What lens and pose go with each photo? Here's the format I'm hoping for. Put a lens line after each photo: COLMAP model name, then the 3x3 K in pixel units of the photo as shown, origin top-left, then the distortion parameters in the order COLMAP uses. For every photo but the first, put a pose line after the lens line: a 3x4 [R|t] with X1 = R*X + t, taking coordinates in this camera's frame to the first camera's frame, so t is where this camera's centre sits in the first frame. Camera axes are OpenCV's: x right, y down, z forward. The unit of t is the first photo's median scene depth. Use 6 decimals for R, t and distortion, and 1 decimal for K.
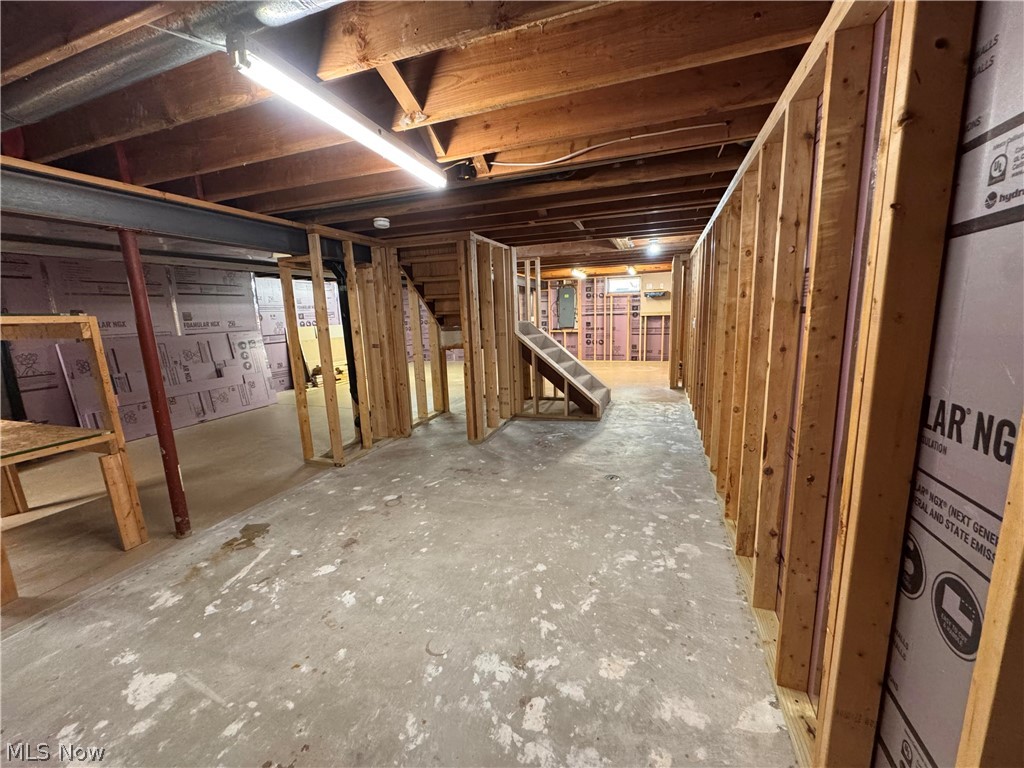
lens RADIAL K [[405.9, 0, 512.2], [0, 405.9, 384.7], [0, 0, 1]] dist [-0.011886, -0.000346]
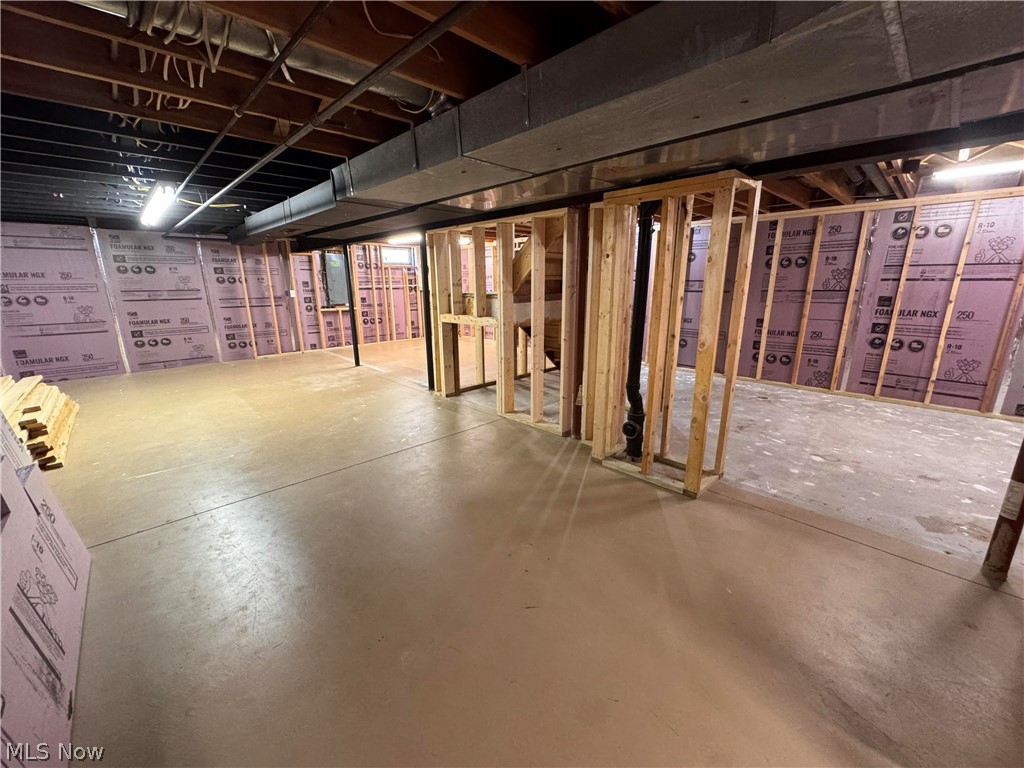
lens RADIAL K [[405.9, 0, 510.3], [0, 405.9, 384.4], [0, 0, 1]] dist [-0.011886, -0.000346]
pose [[0.455538, -0.189351, 0.869845, -1.439782], [0.151740, 0.979334, 0.133719, -0.146402], [-0.877189, 0.071076, 0.474856, 1.146663]]
